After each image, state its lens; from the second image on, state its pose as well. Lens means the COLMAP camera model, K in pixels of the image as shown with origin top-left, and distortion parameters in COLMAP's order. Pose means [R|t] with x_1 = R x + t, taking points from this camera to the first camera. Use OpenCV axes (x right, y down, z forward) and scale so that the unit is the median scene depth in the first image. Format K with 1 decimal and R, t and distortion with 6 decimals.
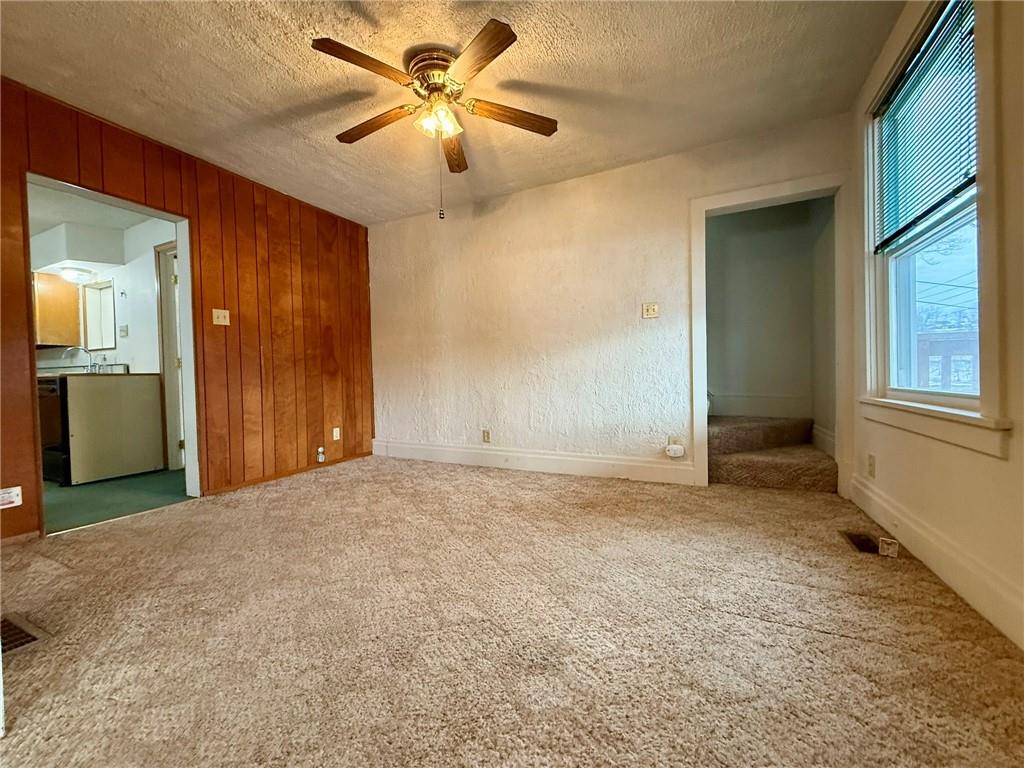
lens RADIAL K [[408.7, 0, 510.0], [0, 408.7, 382.9], [0, 0, 1]] dist [-0.001324, 0.000115]
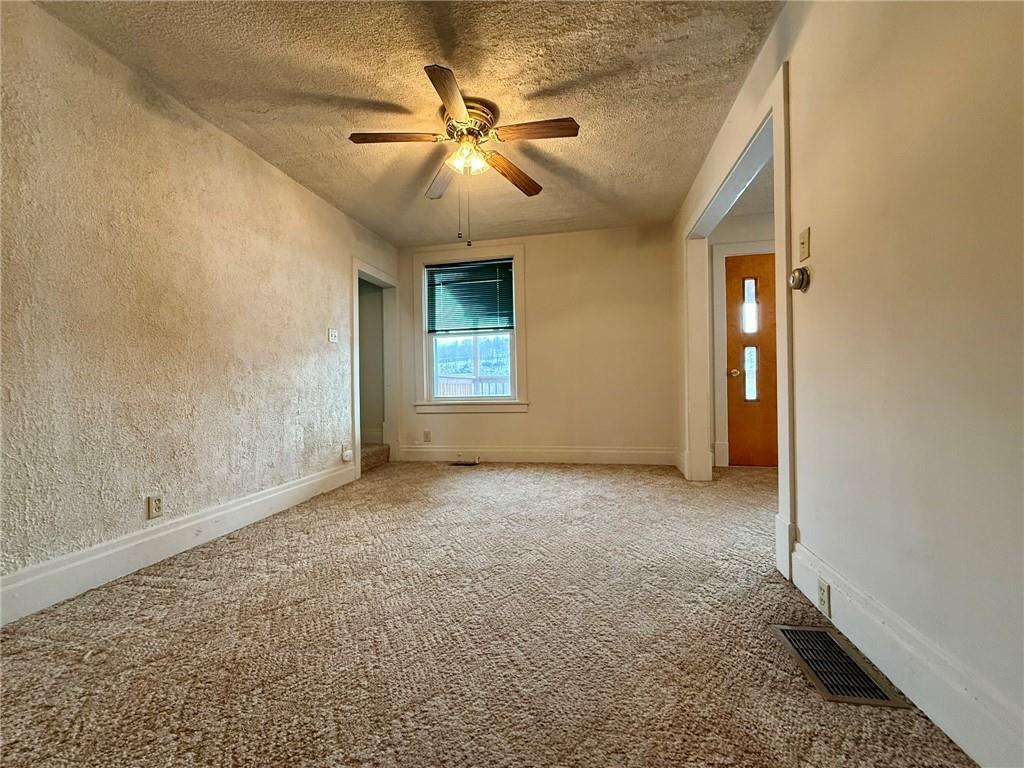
lens RADIAL K [[408.7, 0, 507.8], [0, 408.7, 381.5], [0, 0, 1]] dist [-0.001324, 0.000115]
pose [[-0.254480, 0.030652, 0.966592, -0.874036], [0.044140, 0.998824, -0.020053, -0.006377], [-0.966070, 0.037562, -0.255533, 0.834417]]
